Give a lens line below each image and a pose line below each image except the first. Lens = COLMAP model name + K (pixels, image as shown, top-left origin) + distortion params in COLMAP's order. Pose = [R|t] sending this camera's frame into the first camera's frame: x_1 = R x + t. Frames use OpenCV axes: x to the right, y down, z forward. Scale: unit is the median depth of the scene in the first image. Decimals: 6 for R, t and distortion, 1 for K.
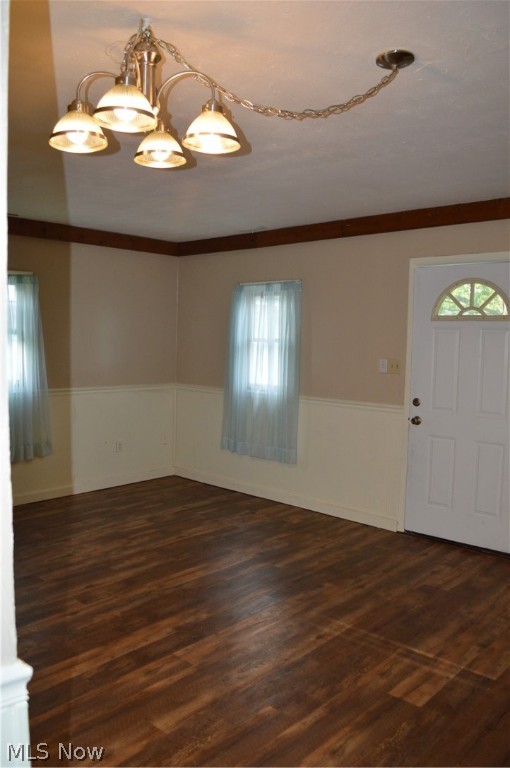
lens RADIAL K [[622.4, 0, 255.0], [0, 622.4, 384.0], [0, 0, 1]] dist [-0.077977, 0.004392]
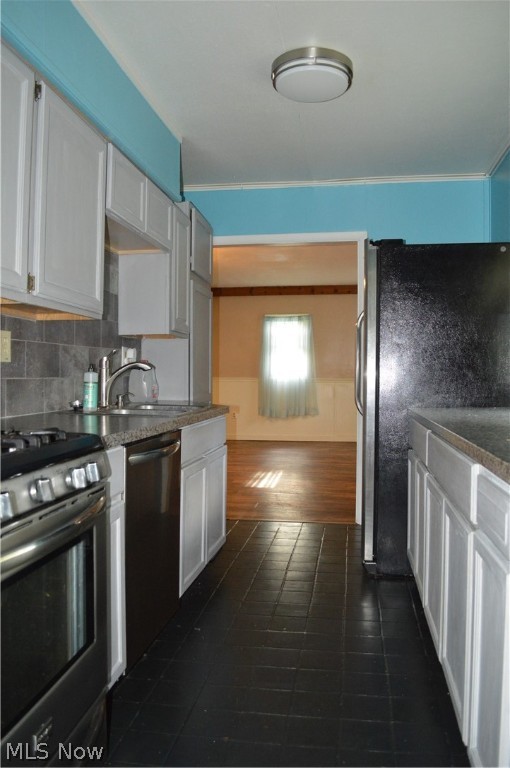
lens RADIAL K [[624.8, 0, 252.4], [0, 624.8, 384.9], [0, 0, 1]] dist [-0.078073, 0.005130]
pose [[0.570958, -0.023751, -0.820635, 1.050801], [-0.050511, 0.996671, -0.063989, 0.154638], [0.819424, 0.077986, 0.567858, -0.169437]]
